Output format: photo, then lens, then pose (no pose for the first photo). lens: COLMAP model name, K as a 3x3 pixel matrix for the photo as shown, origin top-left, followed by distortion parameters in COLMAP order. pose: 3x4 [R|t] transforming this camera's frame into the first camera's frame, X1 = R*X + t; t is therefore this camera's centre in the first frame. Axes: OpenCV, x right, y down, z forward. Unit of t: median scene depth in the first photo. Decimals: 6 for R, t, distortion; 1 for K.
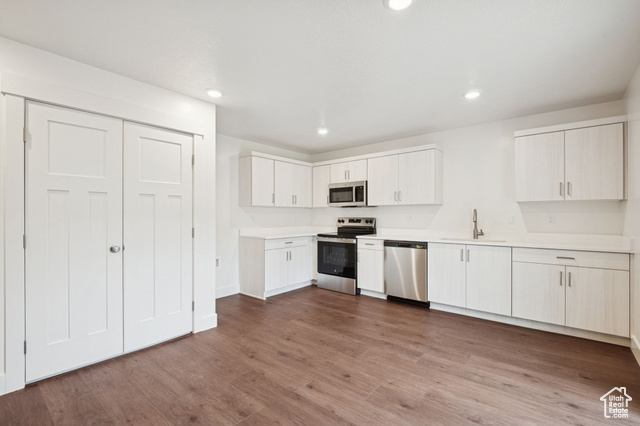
lens RADIAL K [[291.3, 0, 325.3], [0, 291.3, 218.8], [0, 0, 1]] dist [0.001774, -0.000009]
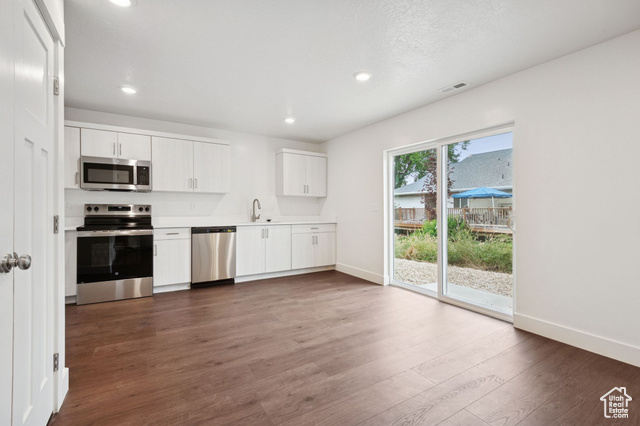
lens RADIAL K [[291.3, 0, 325.3], [0, 291.3, 218.8], [0, 0, 1]] dist [0.001774, -0.000009]
pose [[0.307315, -0.026608, 0.951236, -0.818082], [0.003636, 0.999635, 0.026787, 0.027208], [-0.951601, -0.004773, 0.307300, 0.385471]]
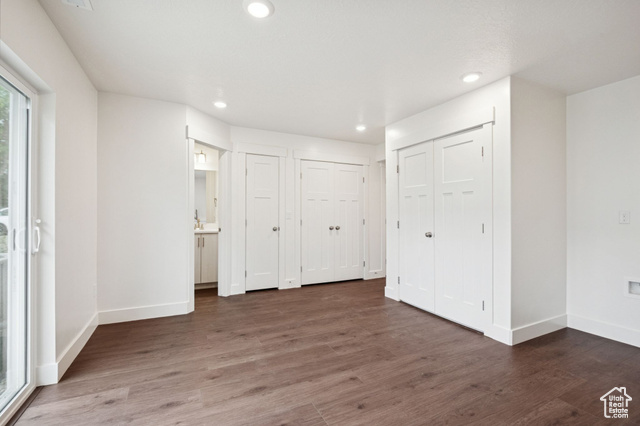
lens RADIAL K [[291.2, 0, 320.0], [0, 291.2, 213.0], [0, 0, 1]] dist [0.000317, -0.000100]
pose [[-0.409279, 0.001950, -0.912407, 0.650492], [-0.012984, 0.999884, 0.007961, -0.002415], [0.912317, 0.015105, -0.409206, 0.924179]]
